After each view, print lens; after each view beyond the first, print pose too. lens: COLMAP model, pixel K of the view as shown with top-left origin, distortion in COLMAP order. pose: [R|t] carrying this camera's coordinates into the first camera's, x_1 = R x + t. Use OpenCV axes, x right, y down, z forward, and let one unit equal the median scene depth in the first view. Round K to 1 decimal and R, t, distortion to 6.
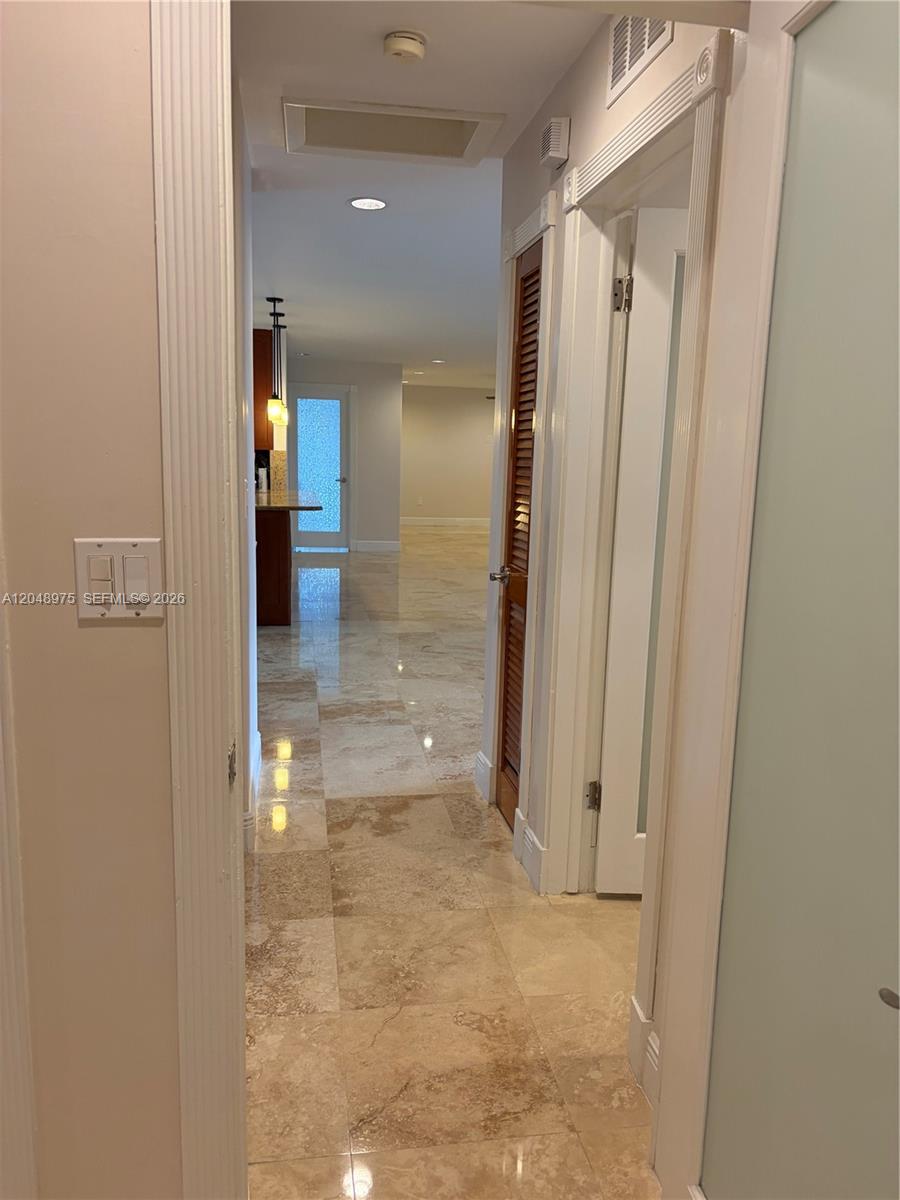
lens RADIAL K [[908.0, 0, 449.1], [0, 908.0, 601.1], [0, 0, 1]] dist [0.049157, -0.047963]
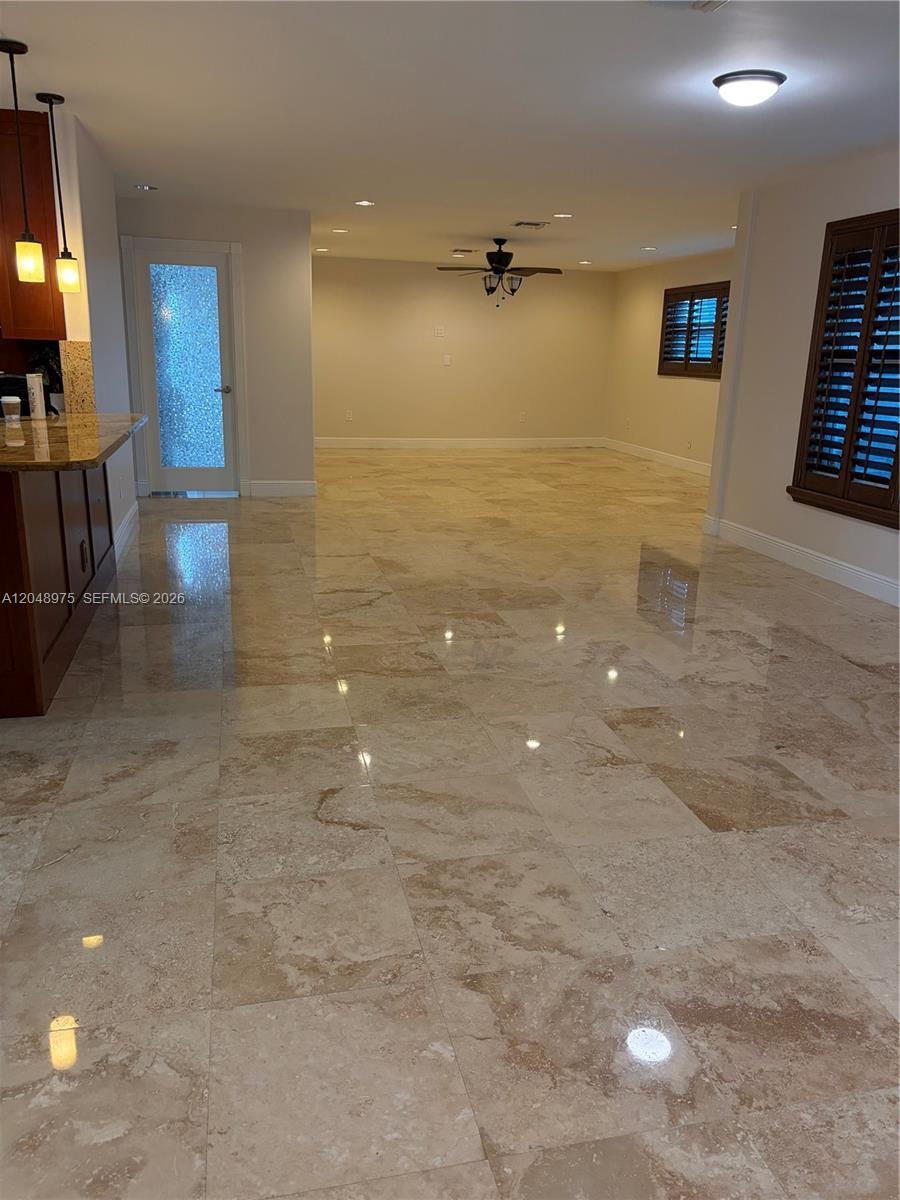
lens RADIAL K [[908.0, 0, 455.5], [0, 908.0, 598.4], [0, 0, 1]] dist [0.049157, -0.047963]
pose [[0.997631, -0.027747, 0.062942, 0.005695], [0.021227, 0.994560, 0.101976, -0.046253], [-0.065429, -0.100398, 0.992794, 0.313743]]
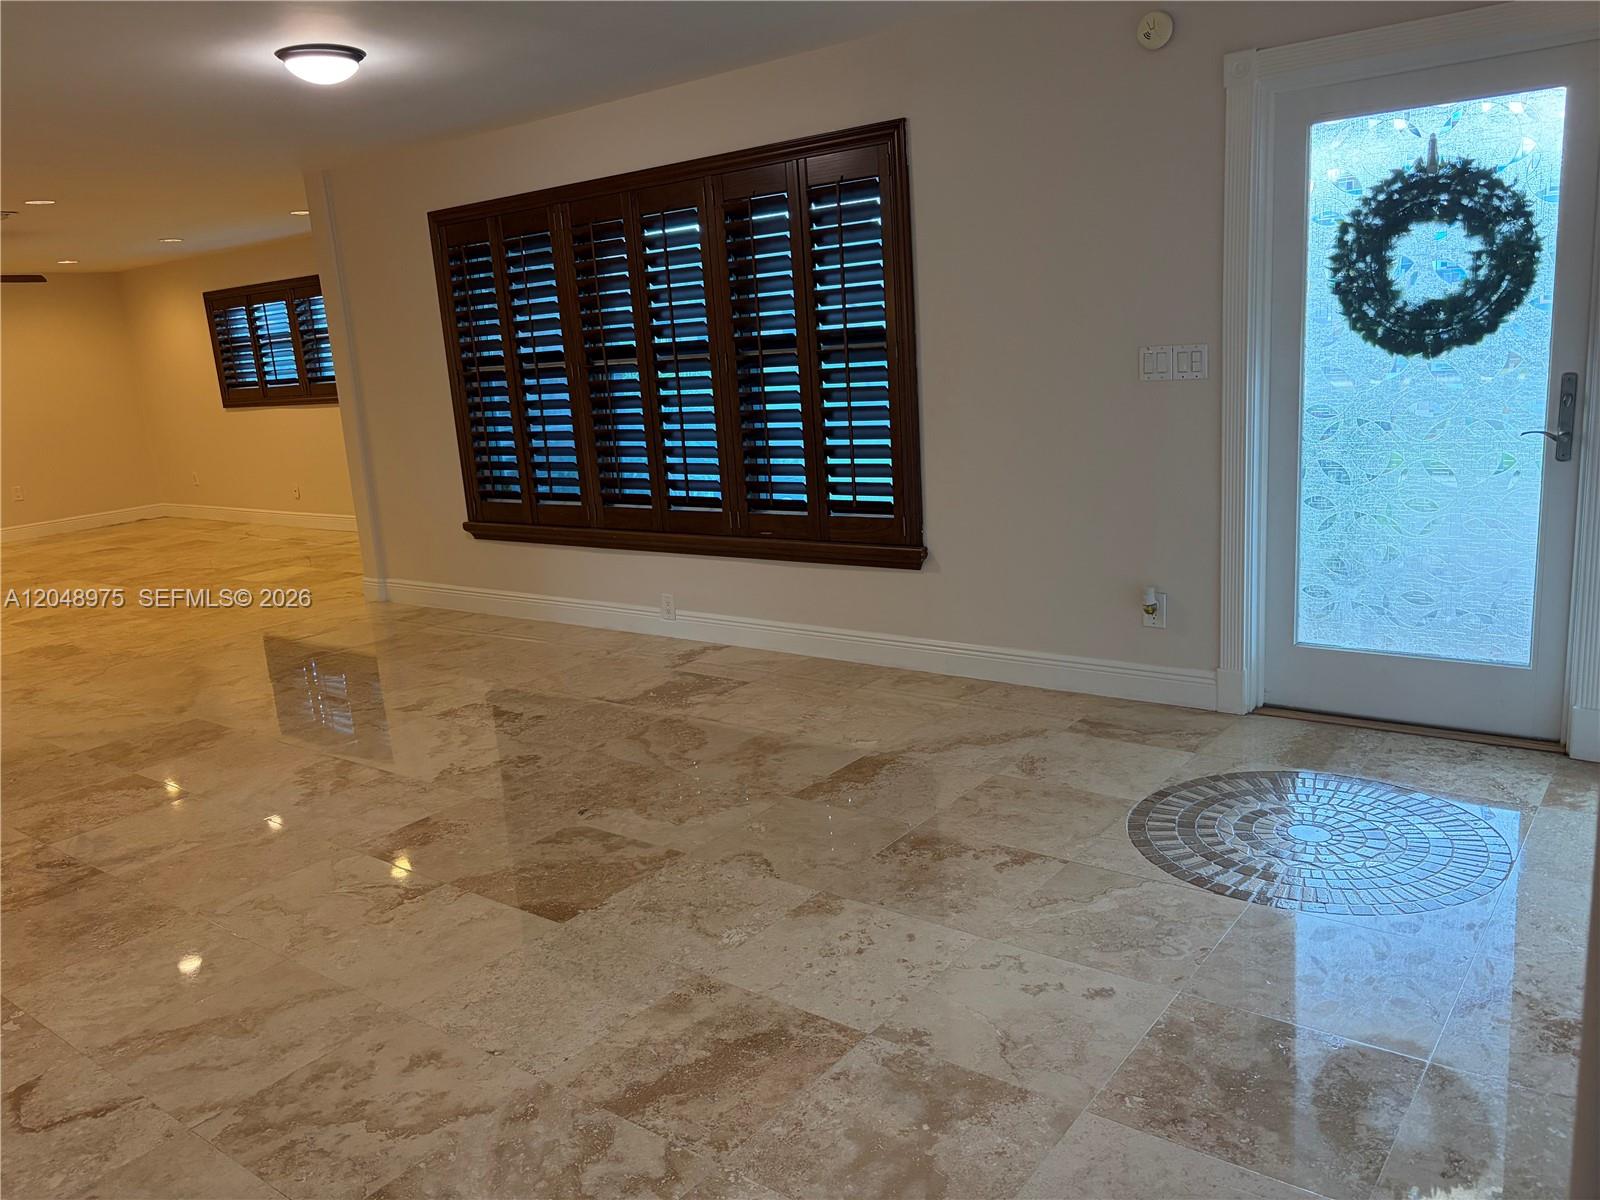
lens RADIAL K [[1210.7, 0, 788.1], [0, 1210.7, 595.1], [0, 0, 1]] dist [0.049157, -0.047963]
pose [[0.731832, -0.233499, 0.640235, -0.031745], [0.212648, 0.970805, 0.110989, -0.050621], [-0.647459, 0.054920, 0.760119, 0.296226]]
